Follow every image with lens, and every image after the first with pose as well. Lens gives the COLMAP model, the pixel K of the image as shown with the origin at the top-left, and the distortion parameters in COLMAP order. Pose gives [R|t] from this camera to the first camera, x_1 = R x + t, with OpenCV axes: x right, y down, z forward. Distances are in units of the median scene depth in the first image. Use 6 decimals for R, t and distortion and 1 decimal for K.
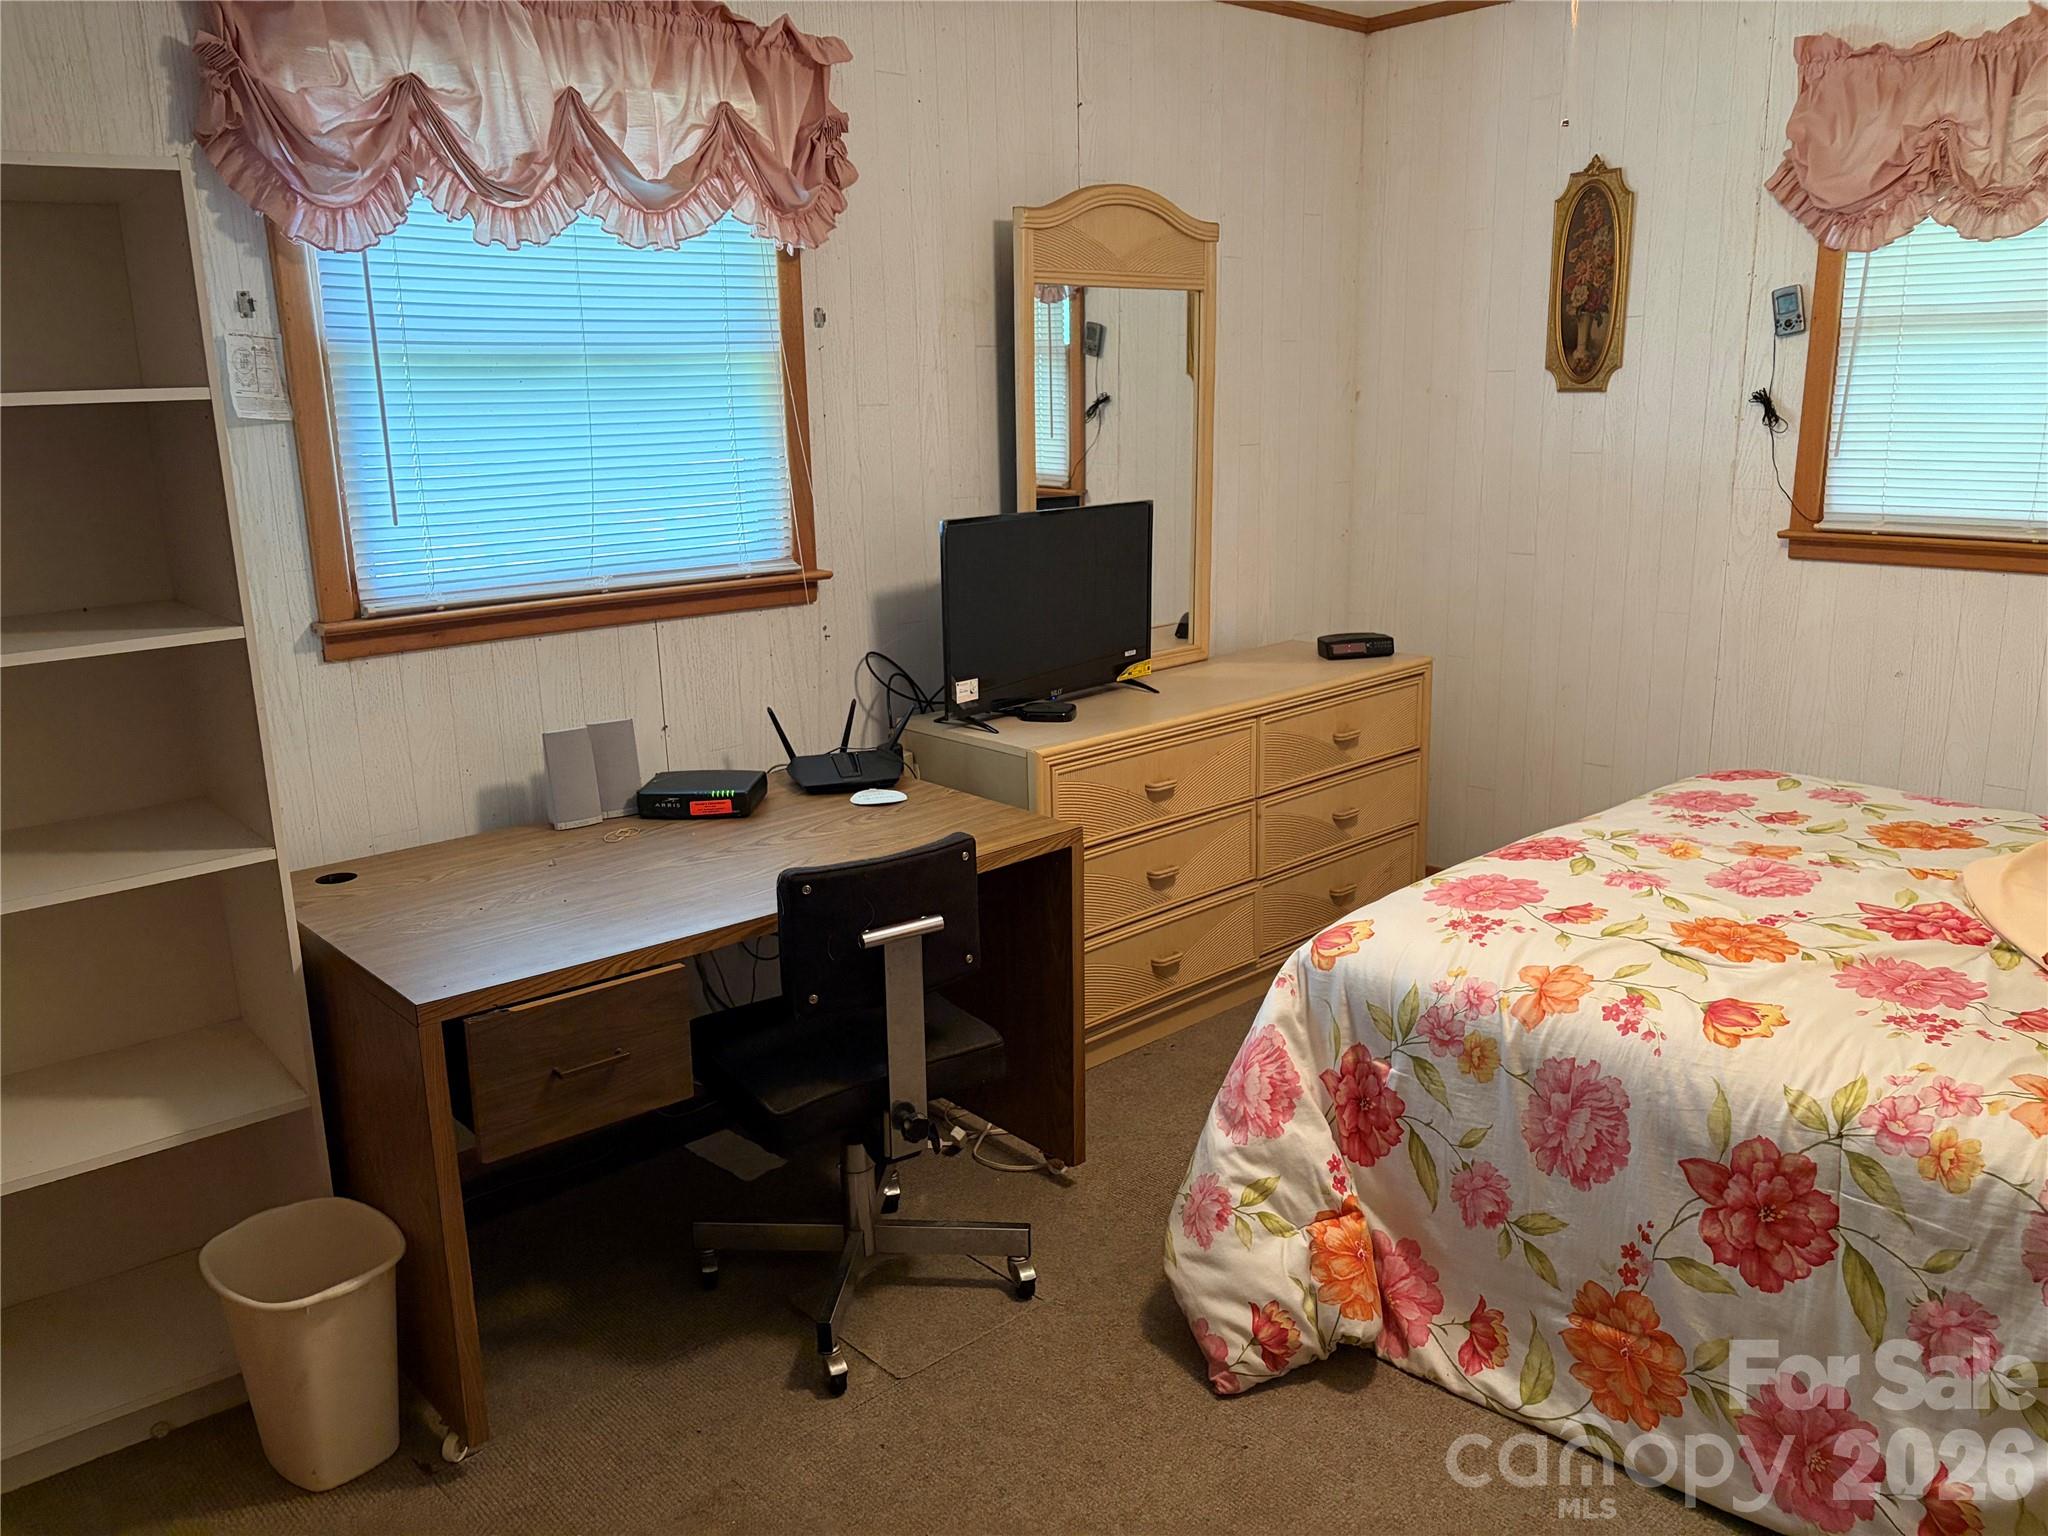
lens RADIAL K [[1546.9, 0, 1029.2], [0, 1546.9, 773.4], [0, 0, 1]] dist [0.043399, -0.052094]
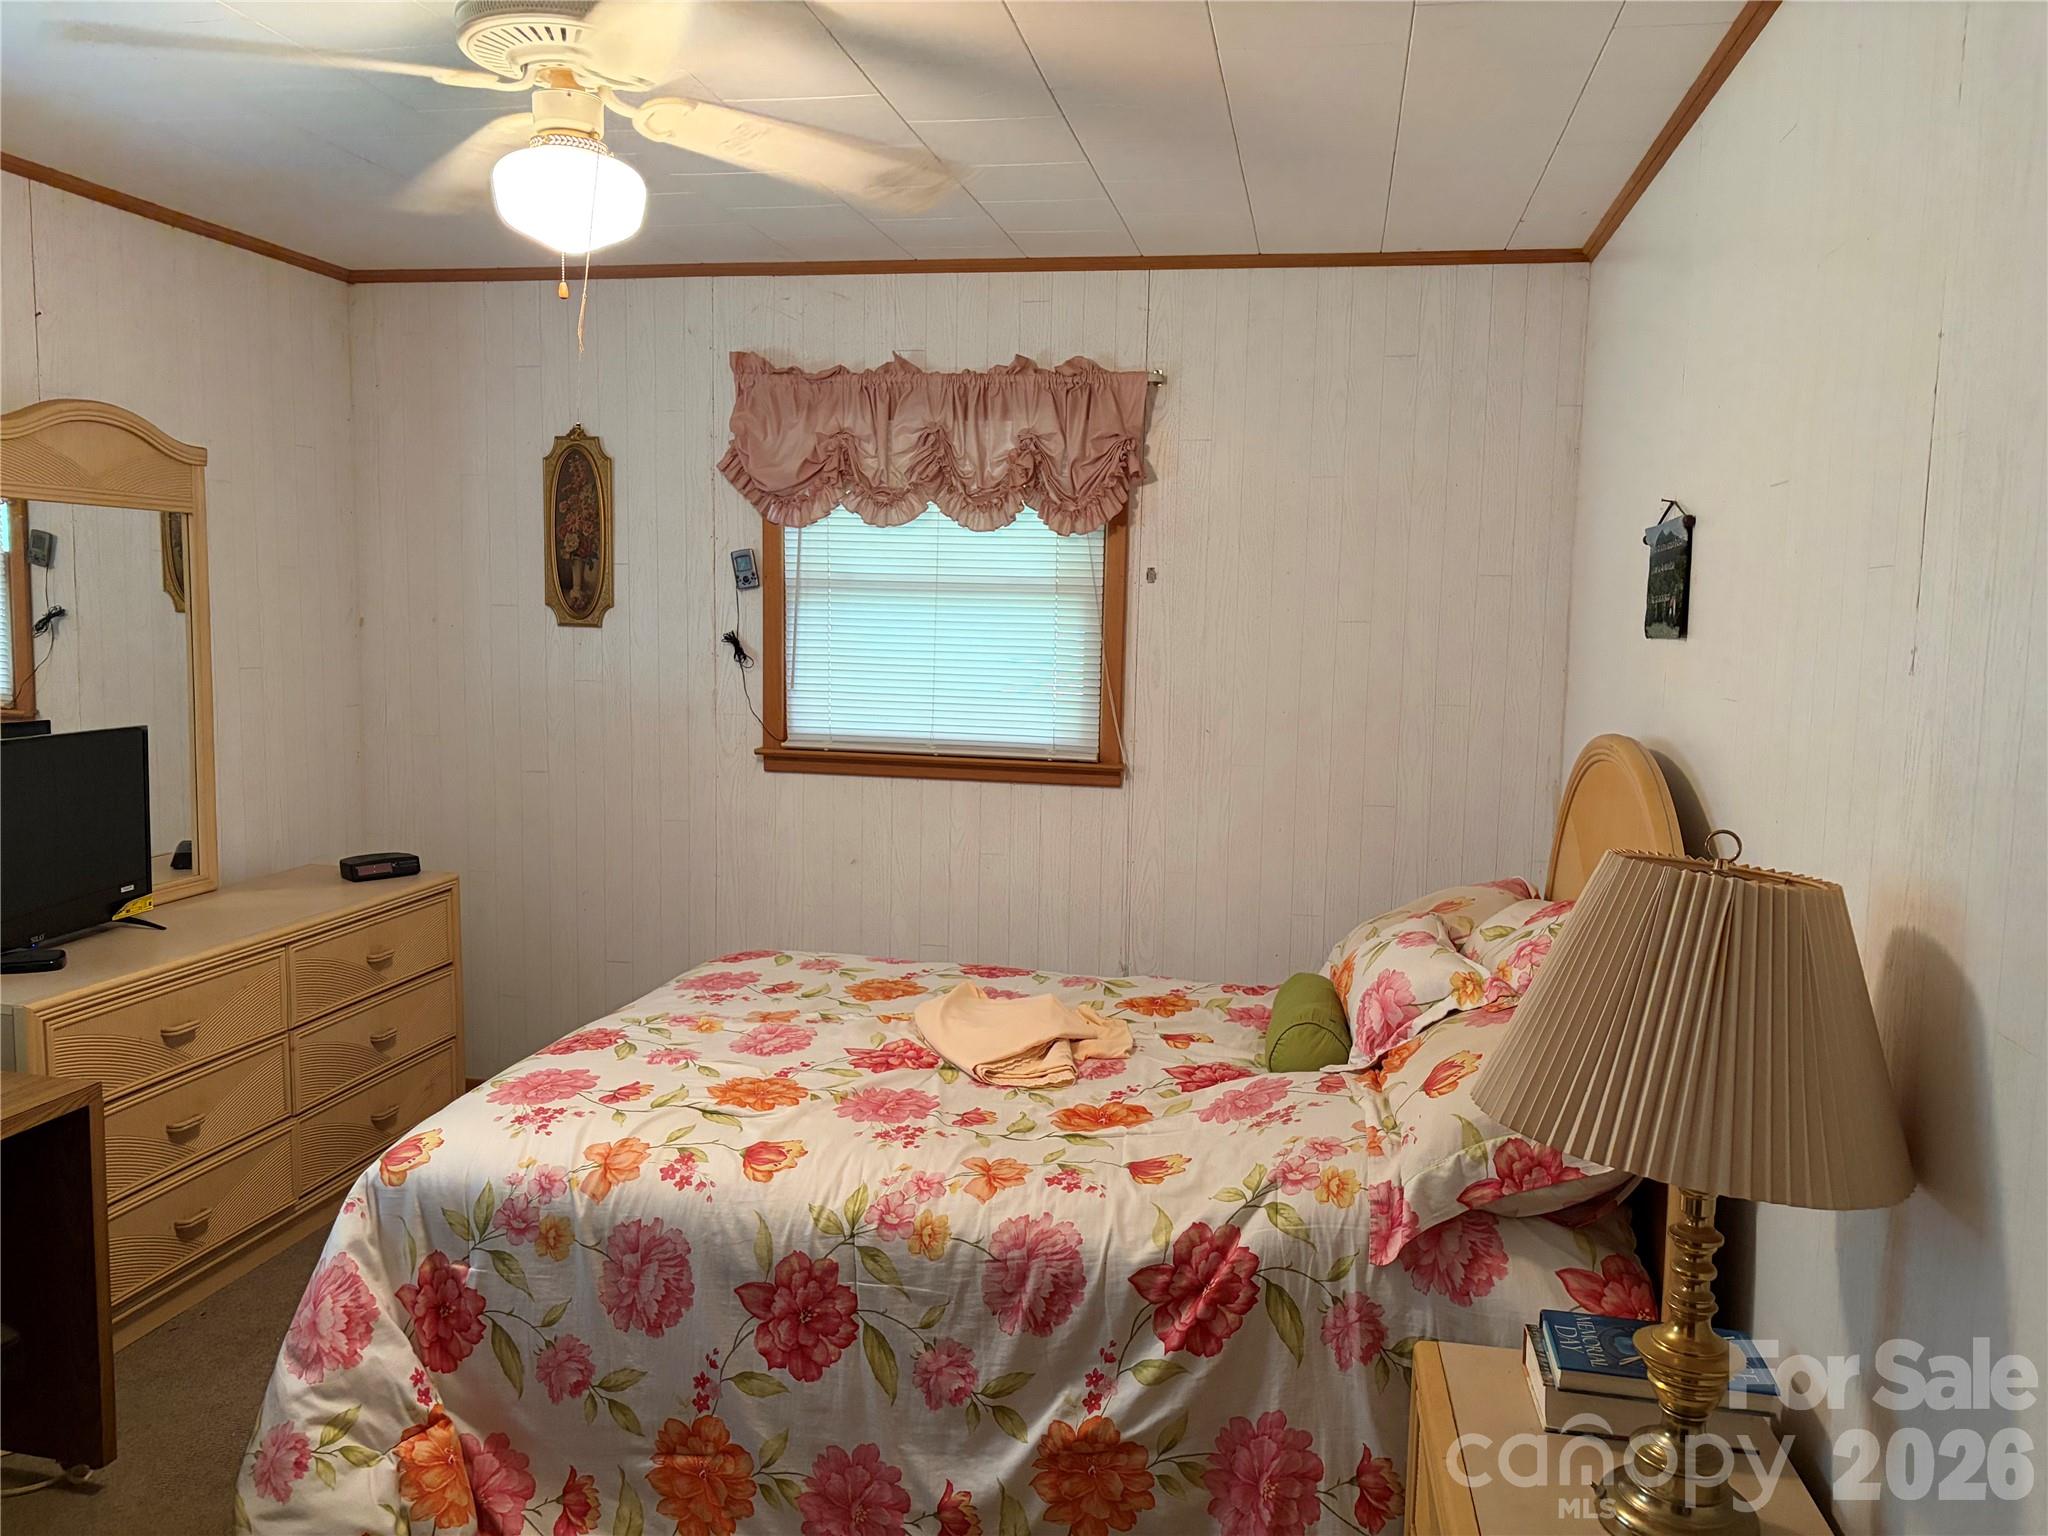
lens RADIAL K [[1547.1, 0, 1024.0], [0, 1547.1, 768.0], [0, 0, 1]] dist [0.006448, 0.005479]
pose [[0.810925, -0.025776, 0.584582, -0.061485], [0.105881, 0.989002, -0.103268, 0.004170], [-0.575491, 0.145639, 0.804736, -0.095834]]
